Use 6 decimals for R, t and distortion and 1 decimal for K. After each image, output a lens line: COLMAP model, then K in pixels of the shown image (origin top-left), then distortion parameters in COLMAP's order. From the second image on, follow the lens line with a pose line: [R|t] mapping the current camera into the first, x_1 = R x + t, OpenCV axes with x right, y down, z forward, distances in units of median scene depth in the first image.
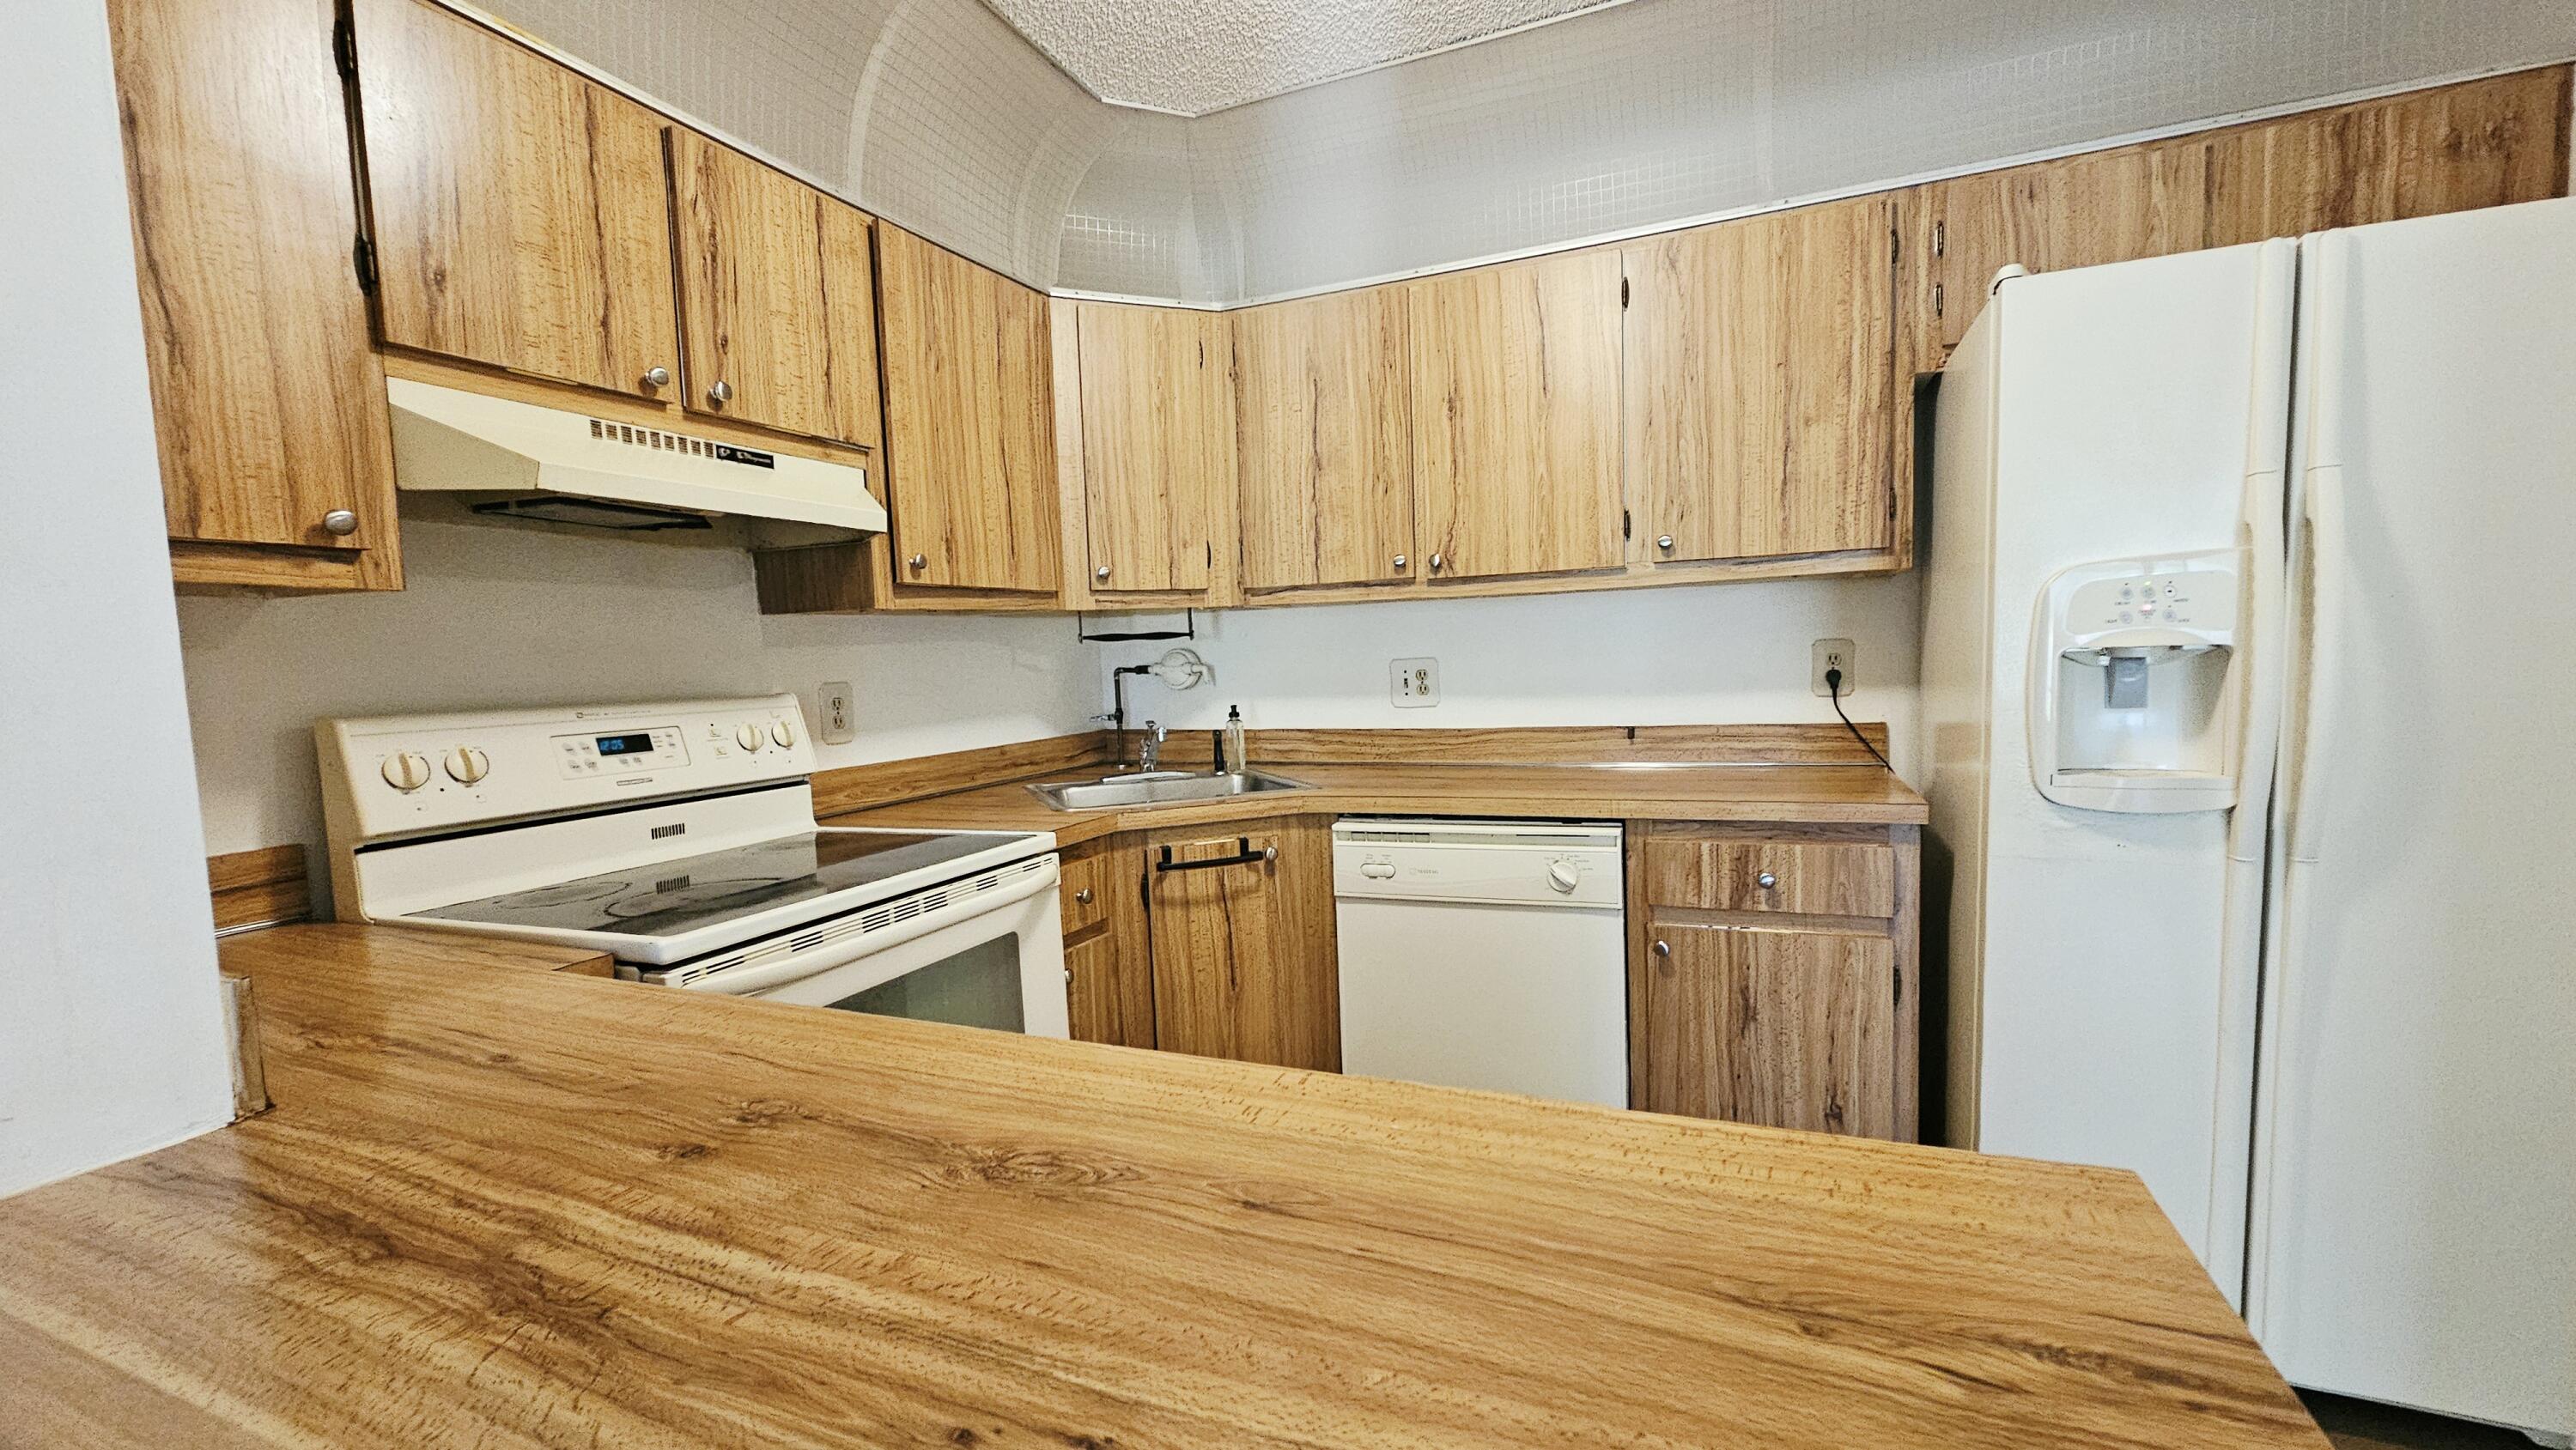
lens RADIAL K [[1053.6, 0, 1287.8], [0, 1053.6, 742.1], [0, 0, 1]] dist [-0.001785, 0.000080]
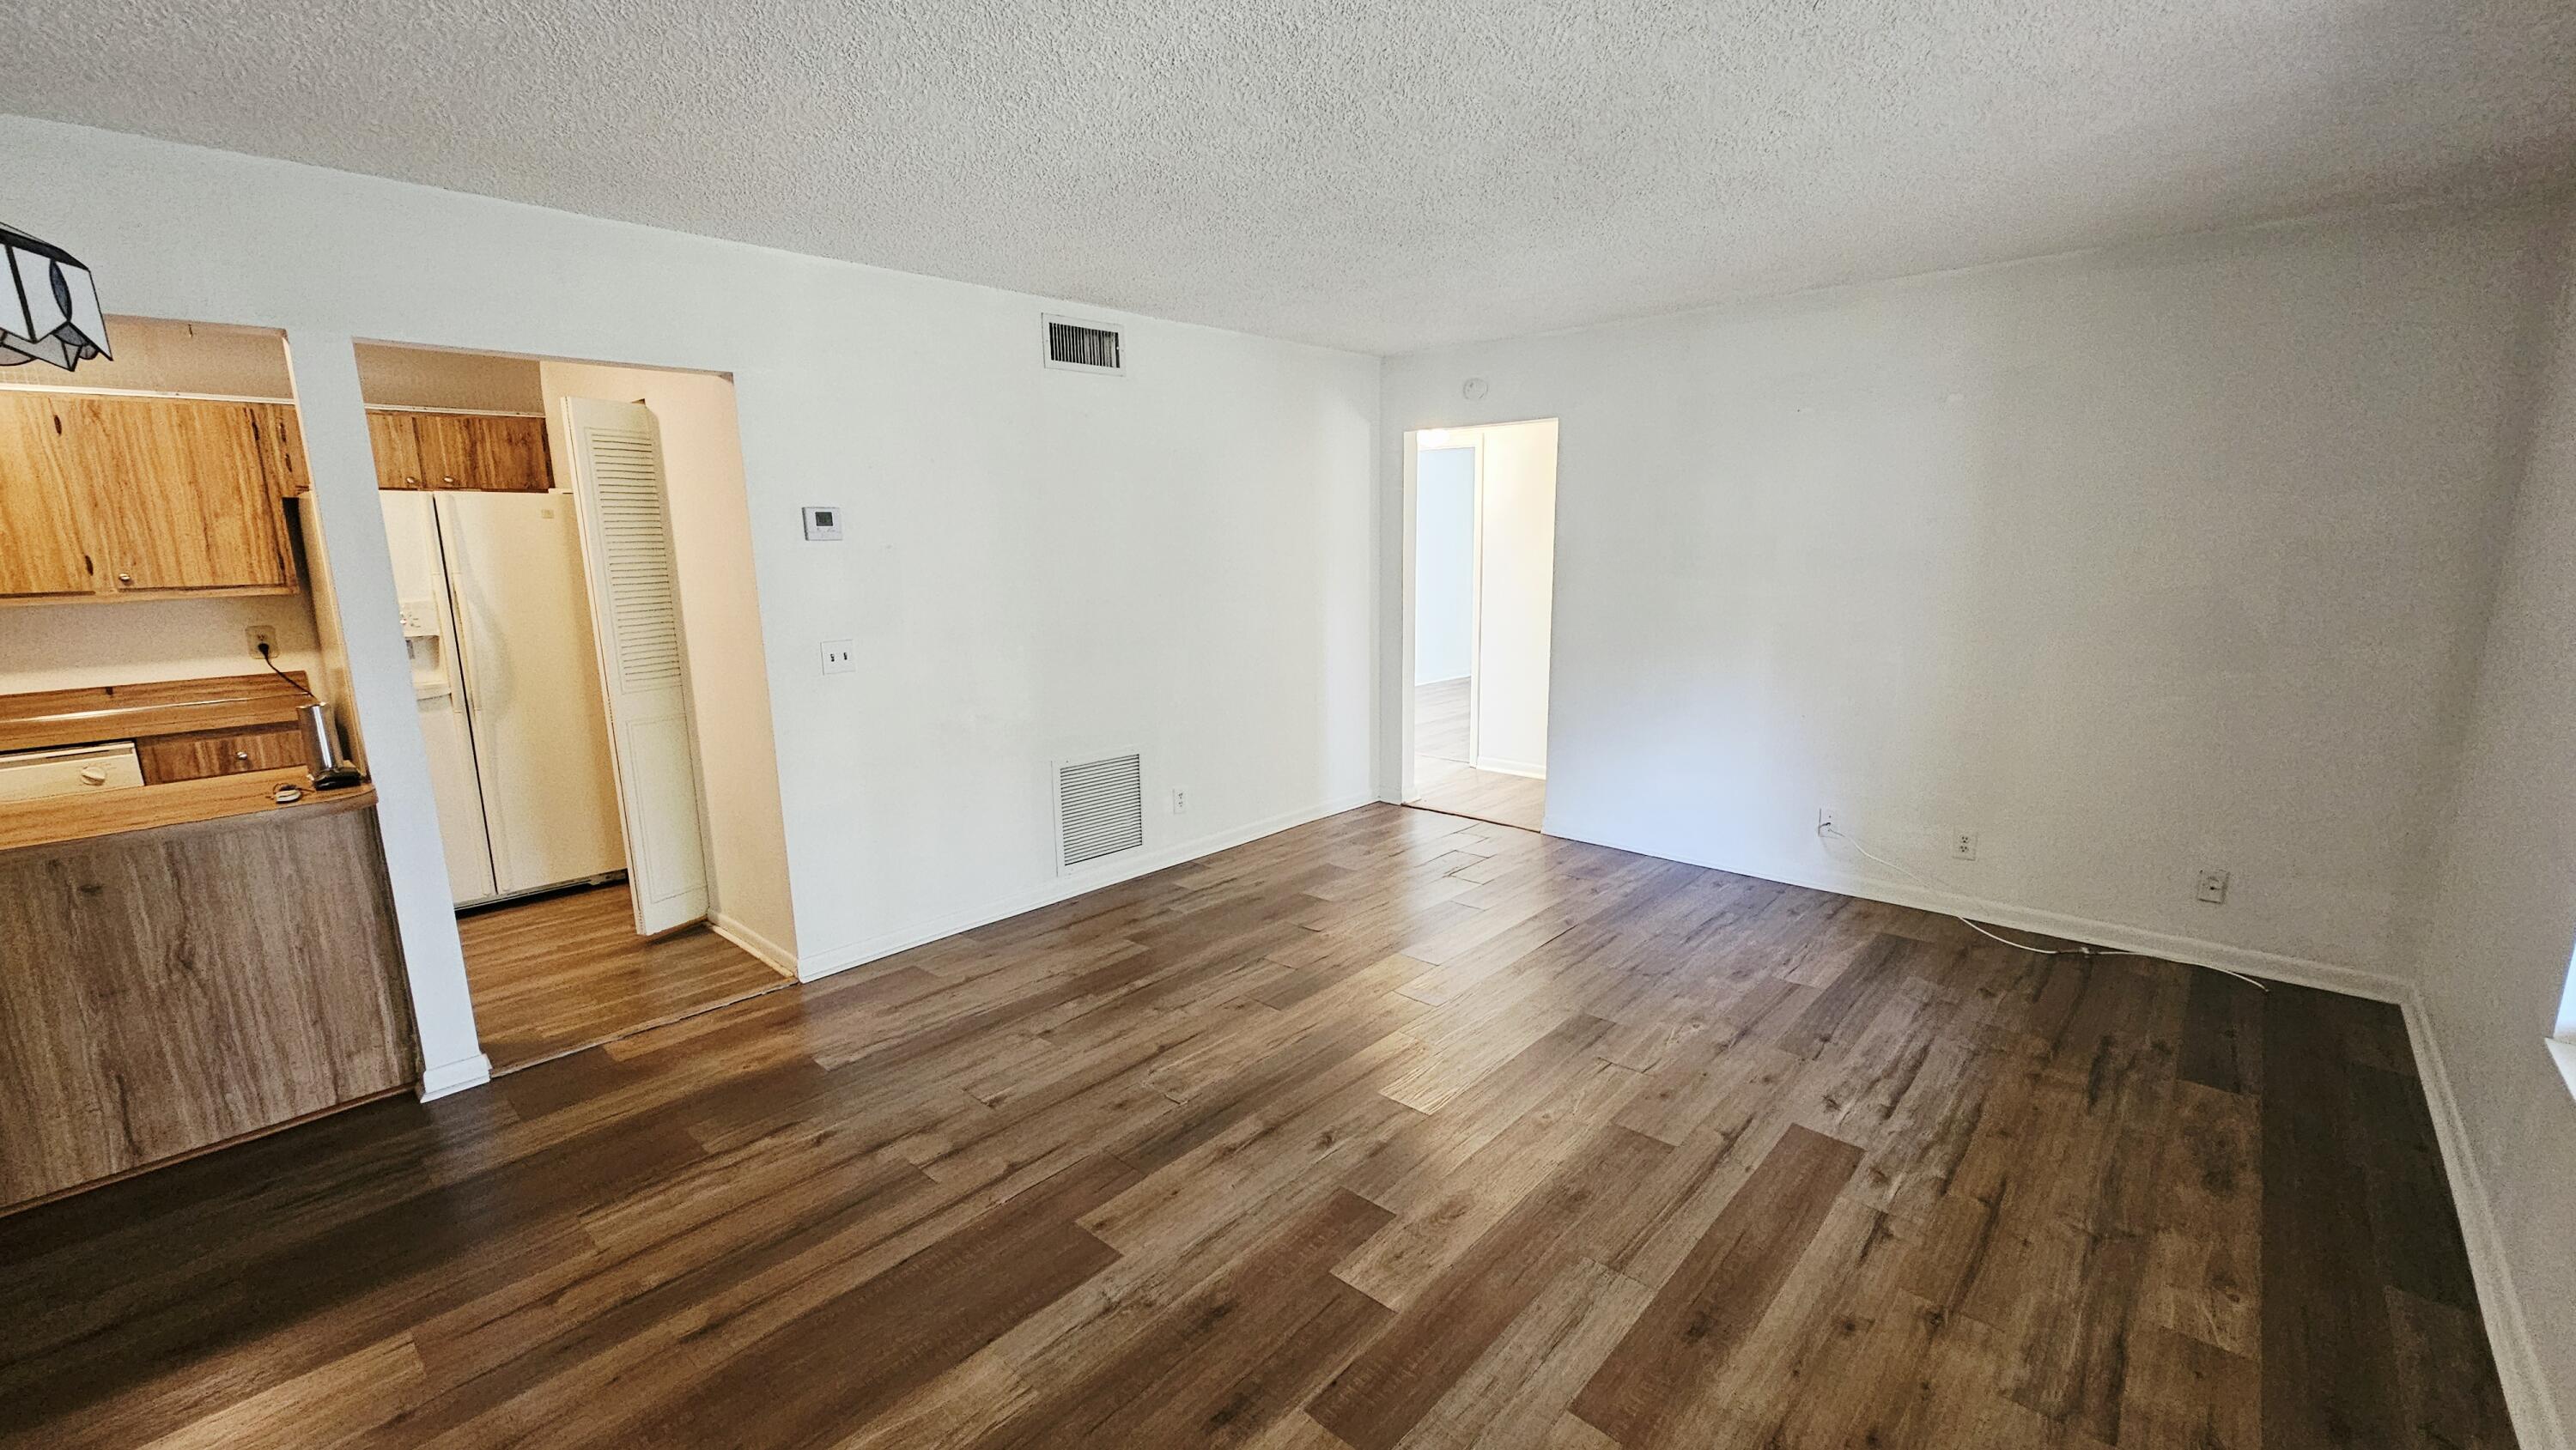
lens RADIAL K [[1053.6, 0, 1307.6], [0, 1053.6, 739.1], [0, 0, 1]] dist [-0.001785, 0.000080]
pose [[0.313385, -0.146839, 0.938205, -0.717237], [0.080457, 0.988526, 0.127841, 0.006602], [-0.946212, 0.035421, 0.321604, -1.432188]]
